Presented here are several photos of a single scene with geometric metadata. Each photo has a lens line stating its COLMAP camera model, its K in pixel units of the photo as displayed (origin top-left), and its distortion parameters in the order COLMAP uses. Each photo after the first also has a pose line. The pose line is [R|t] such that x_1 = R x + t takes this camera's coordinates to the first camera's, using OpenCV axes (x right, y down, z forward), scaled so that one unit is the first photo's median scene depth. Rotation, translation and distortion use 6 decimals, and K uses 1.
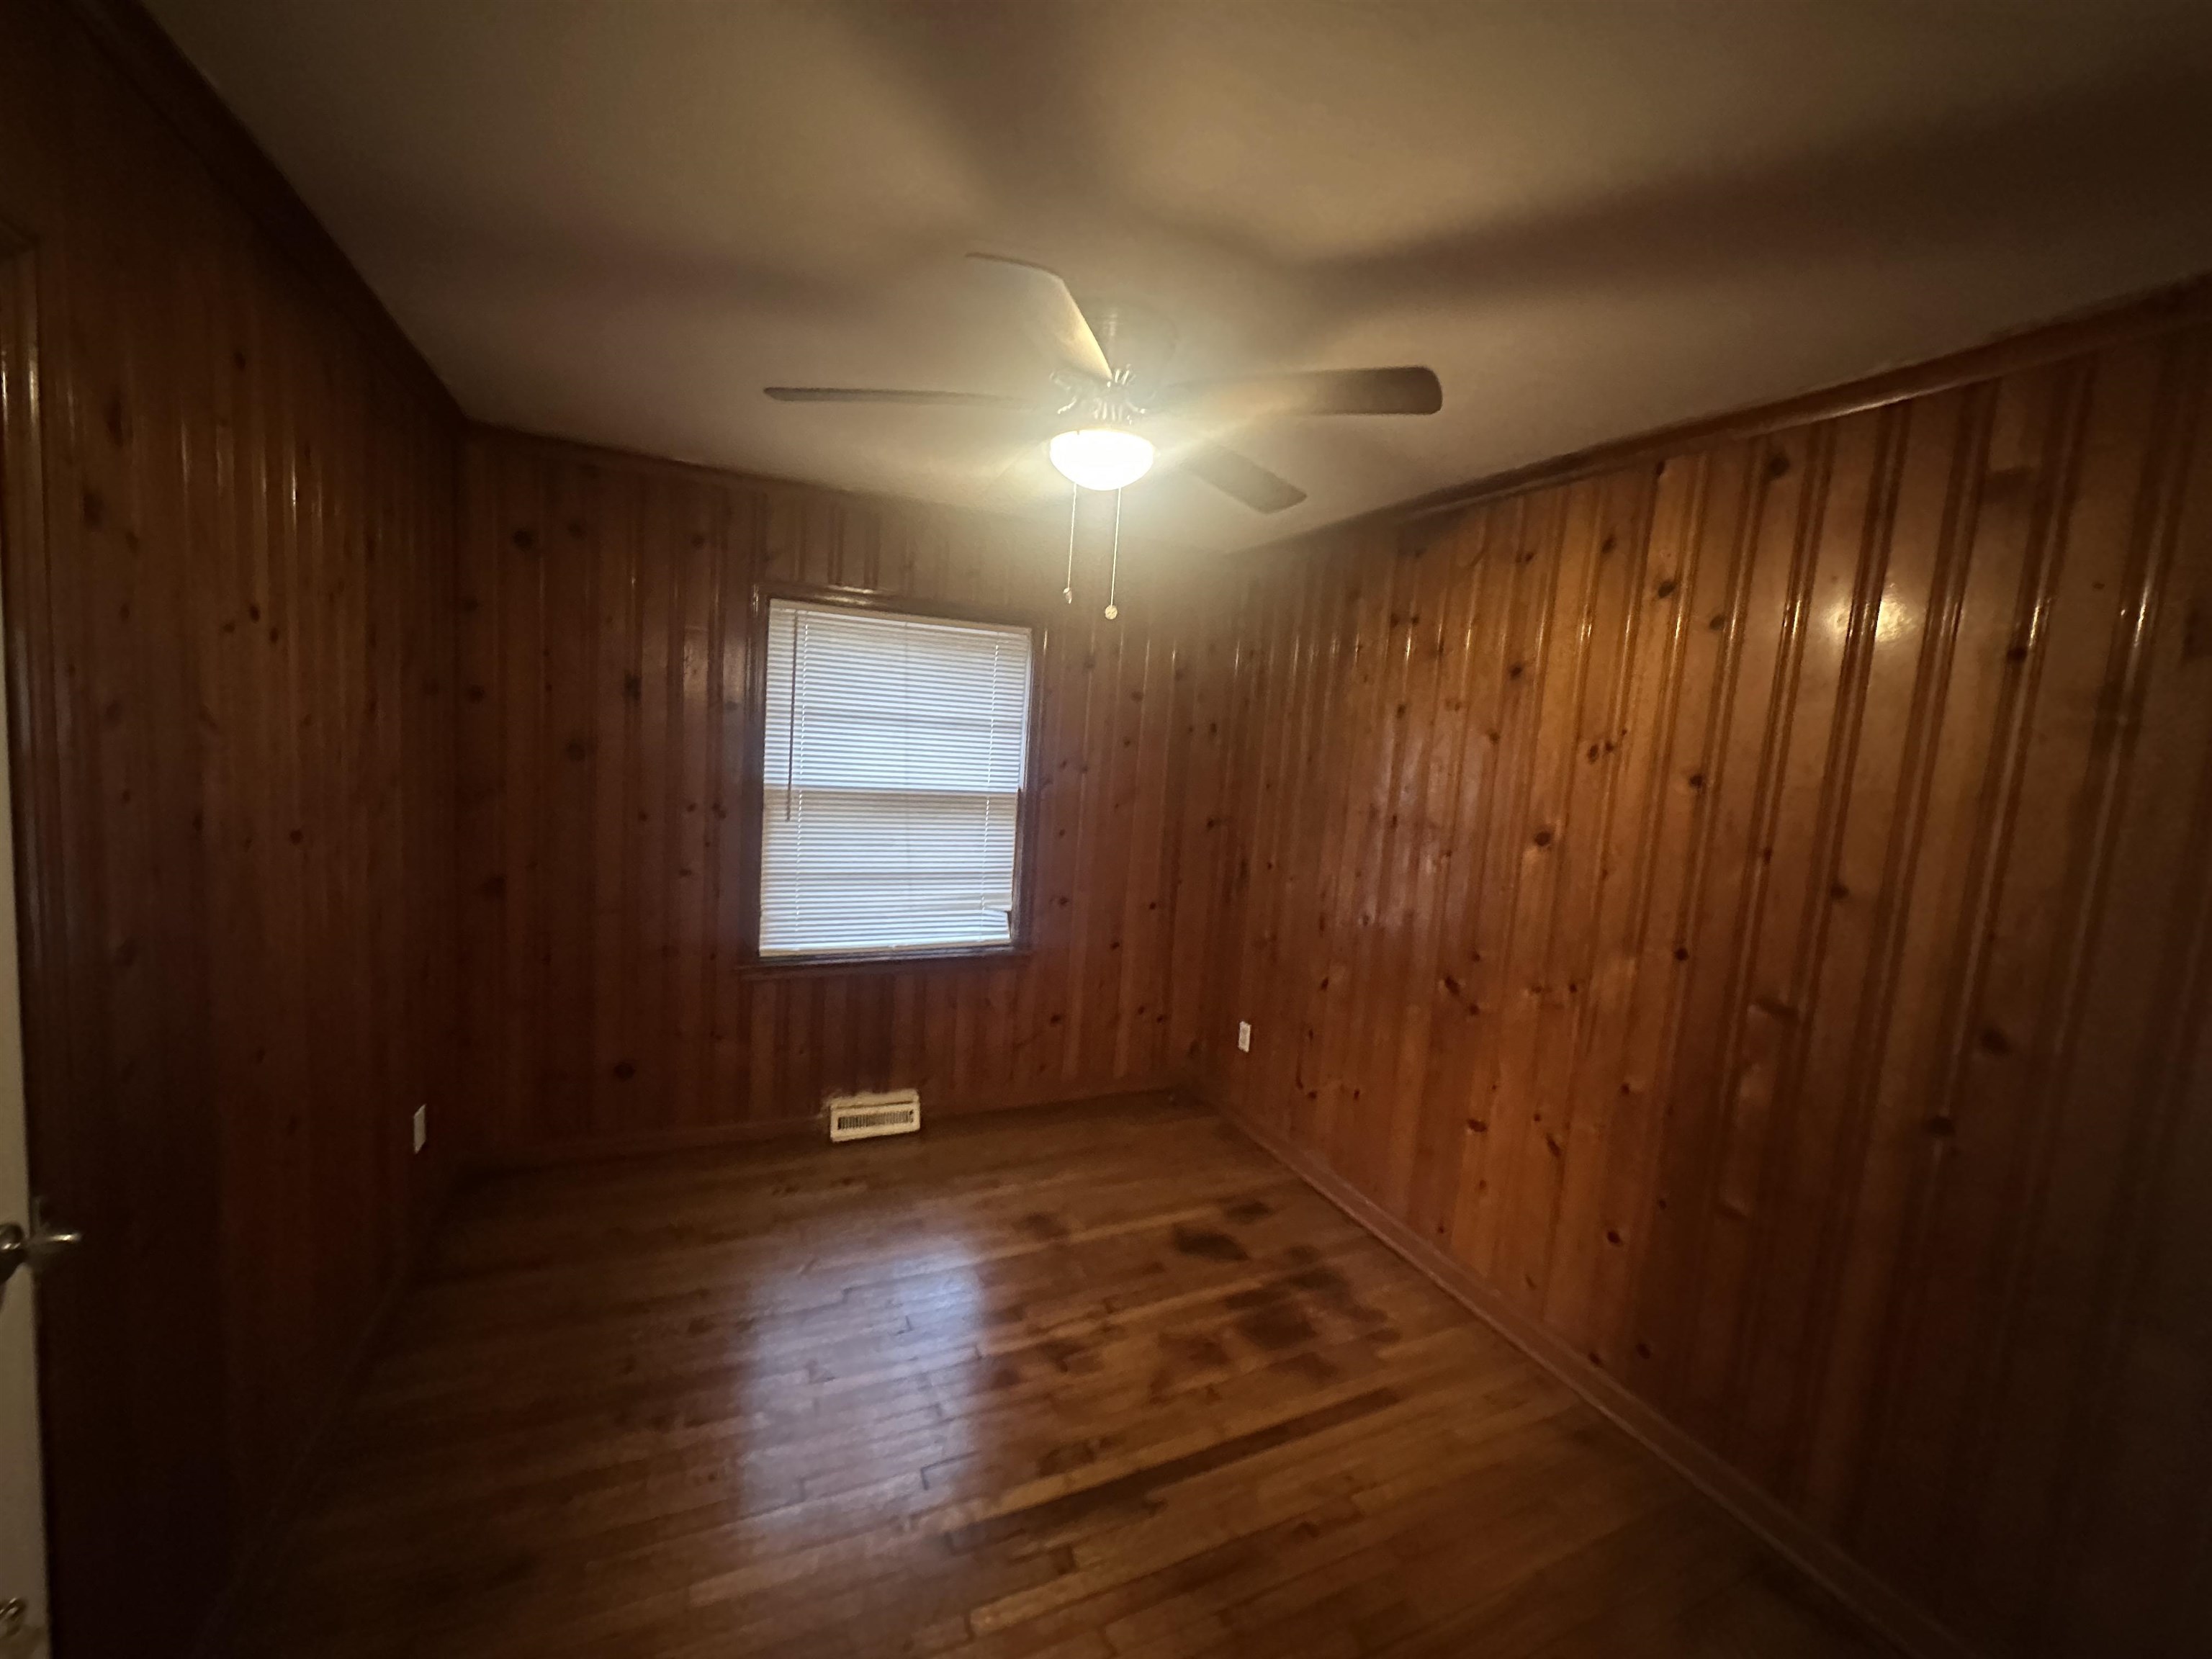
lens RADIAL K [[883.9, 0, 1110.4], [0, 883.9, 828.5], [0, 0, 1]] dist [0.000688, -0.000140]
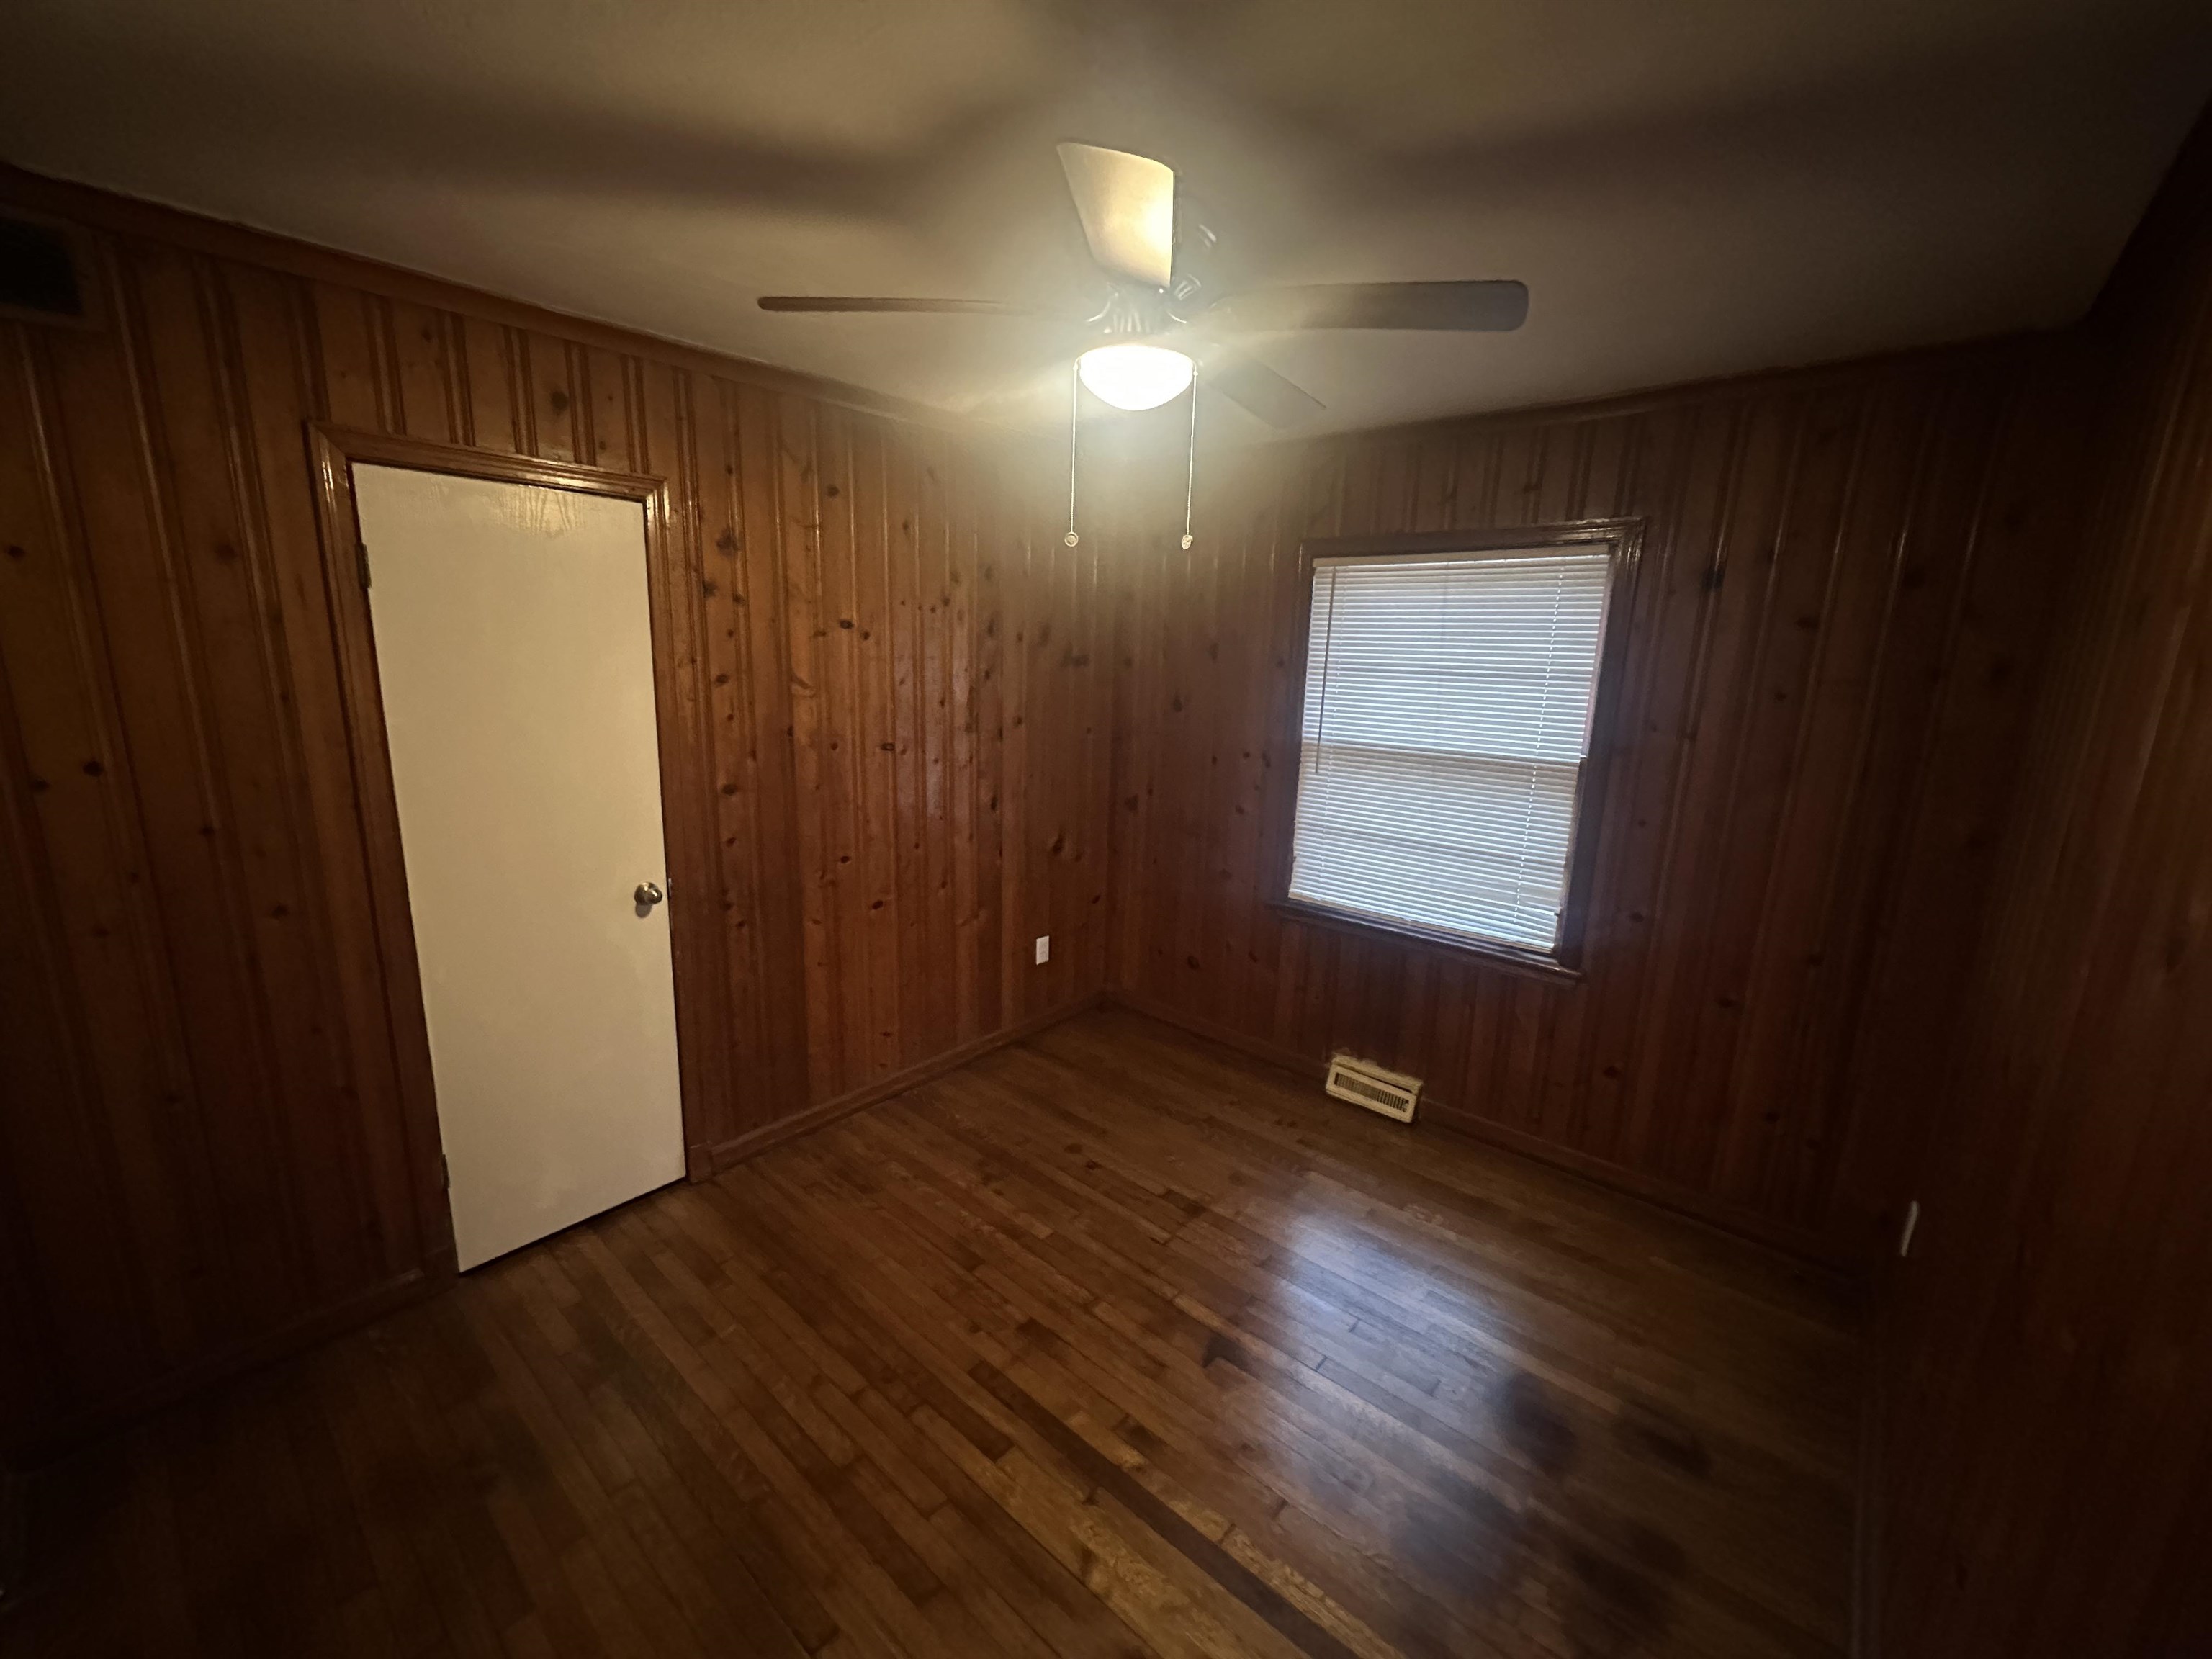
lens RADIAL K [[886.4, 0, 1106.0], [0, 886.4, 829.5], [0, 0, 1]] dist [-0.002333, -0.000315]
pose [[0.411538, 0.129760, -0.902108, 0.468974], [-0.093151, 0.990618, 0.099996, -0.024571], [0.906620, 0.042880, 0.419764, 0.335320]]
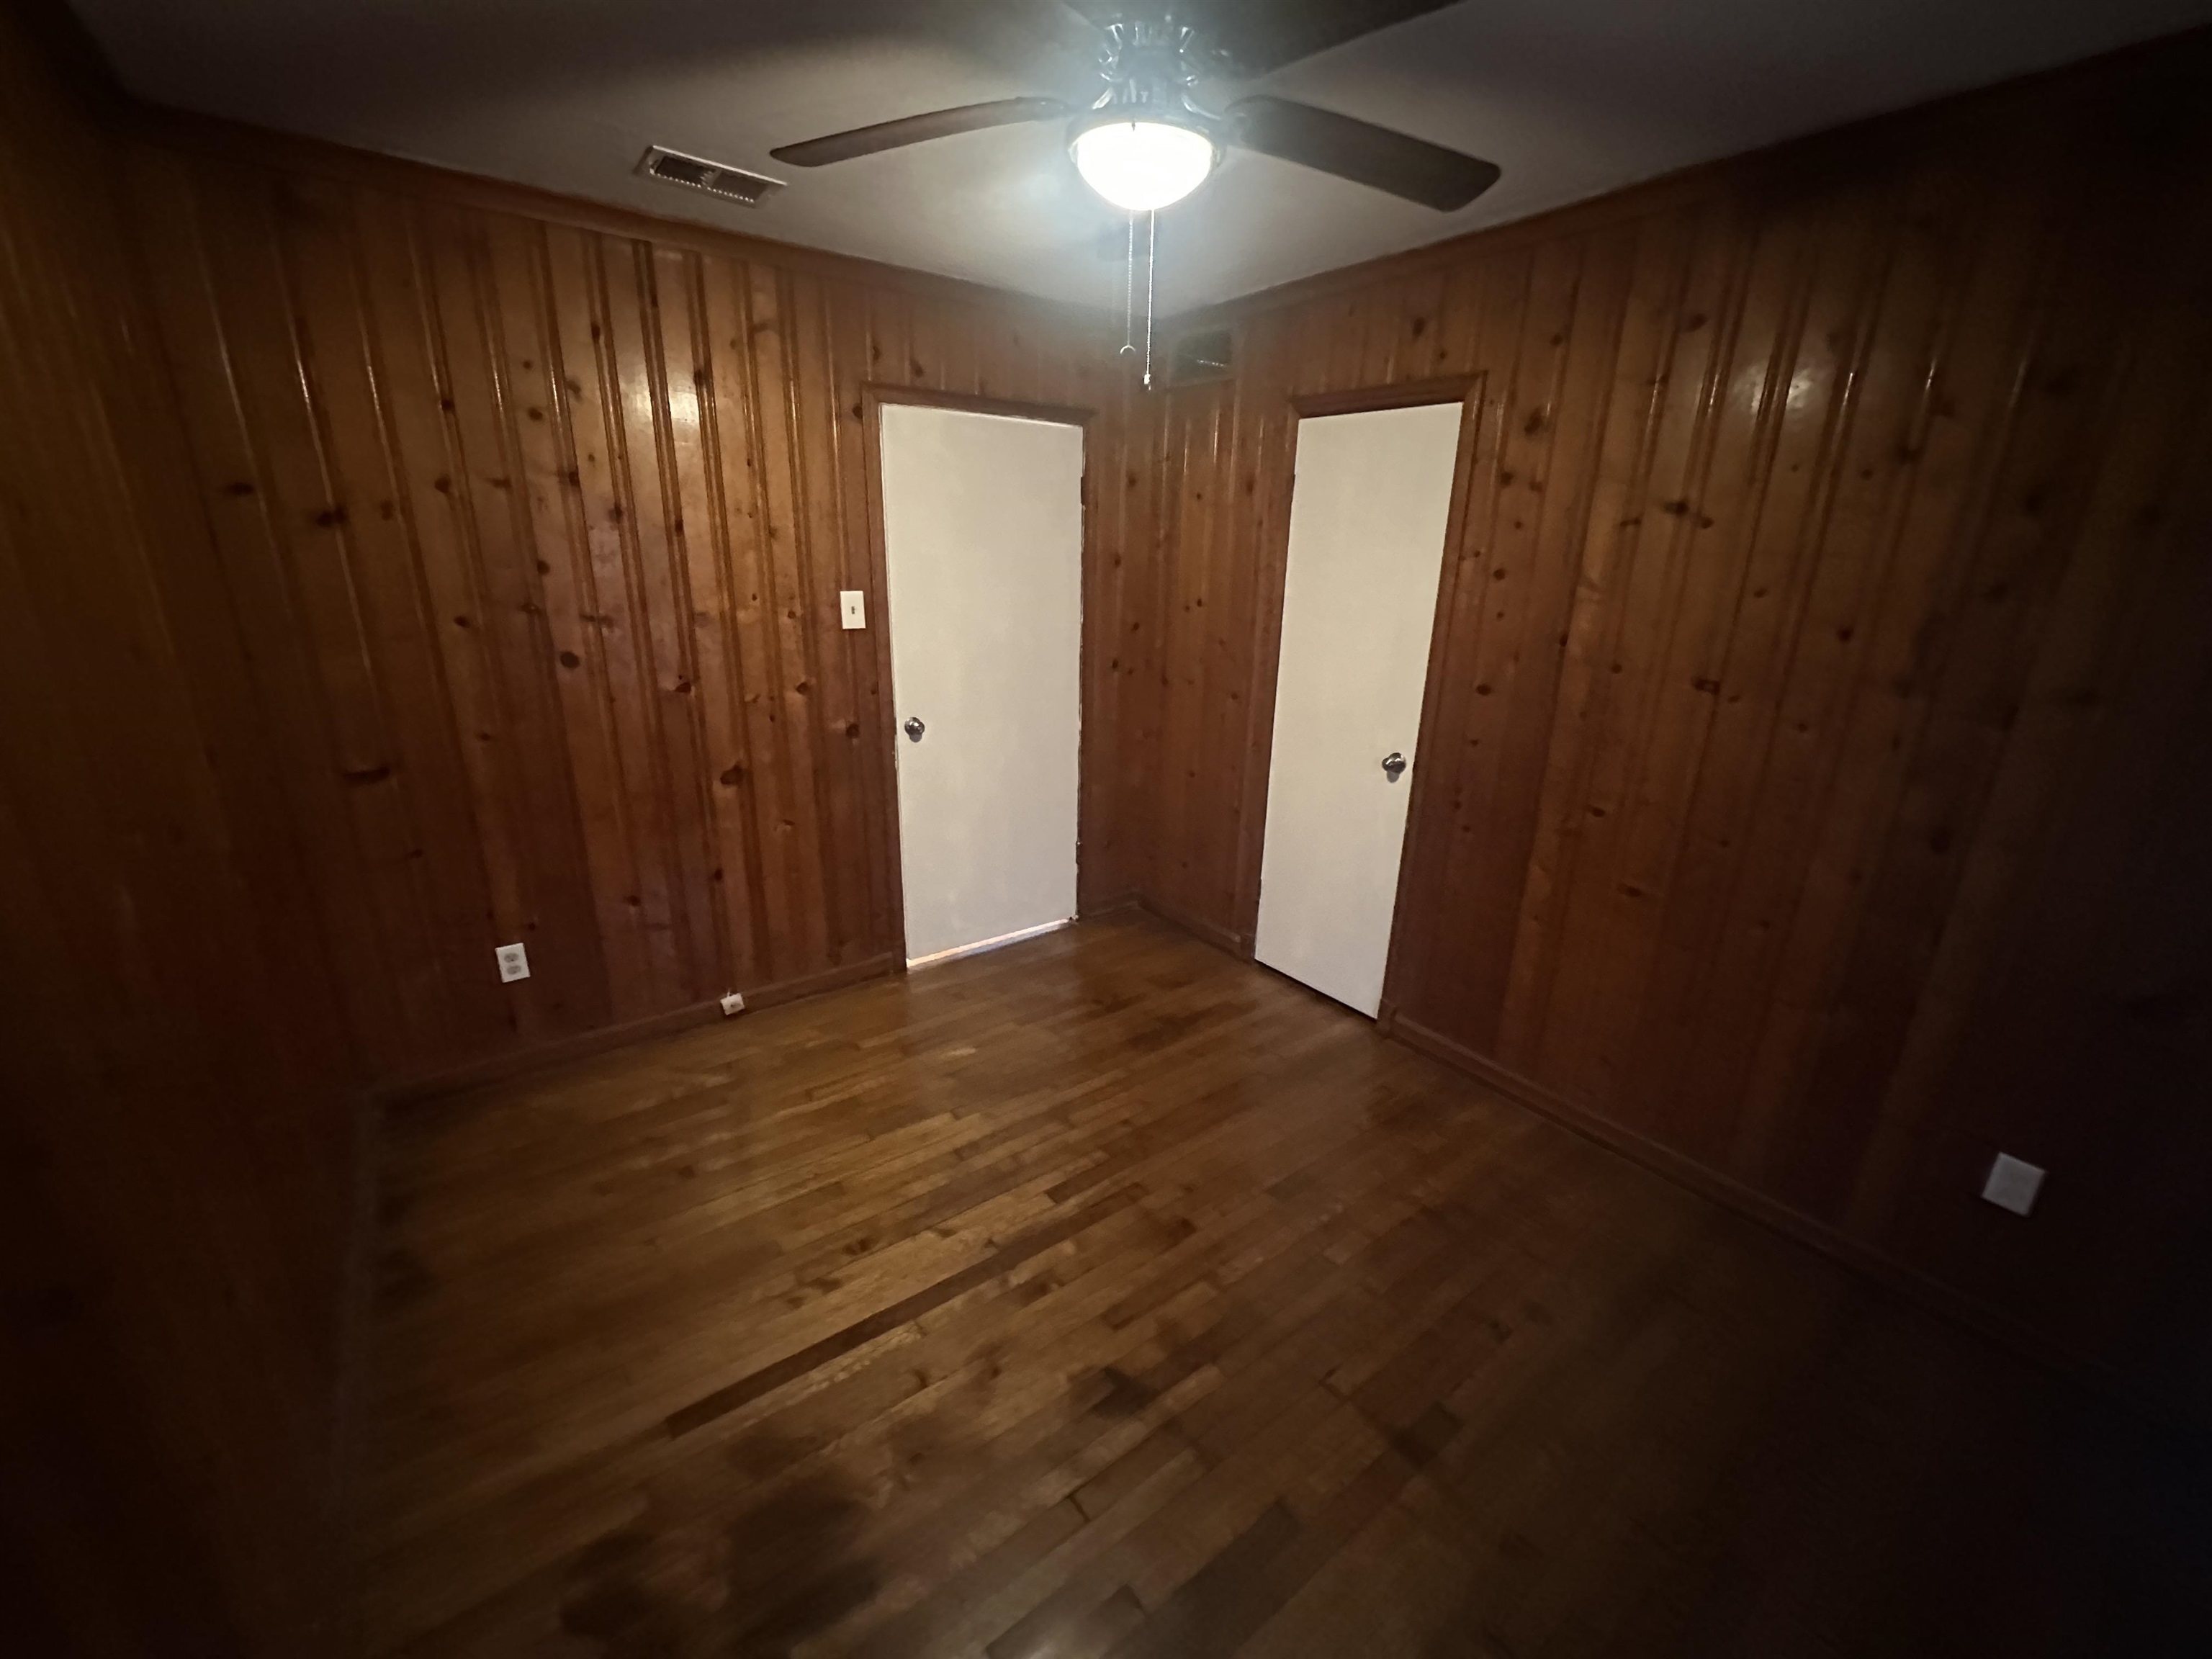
lens RADIAL K [[886.4, 0, 1106.0], [0, 886.4, 829.5], [0, 0, 1]] dist [-0.002333, -0.000315]
pose [[-0.974257, -0.029045, -0.223560, 0.097254], [-0.114817, 0.917343, 0.381181, -0.096071], [0.194010, 0.397037, -0.897063, 1.053308]]
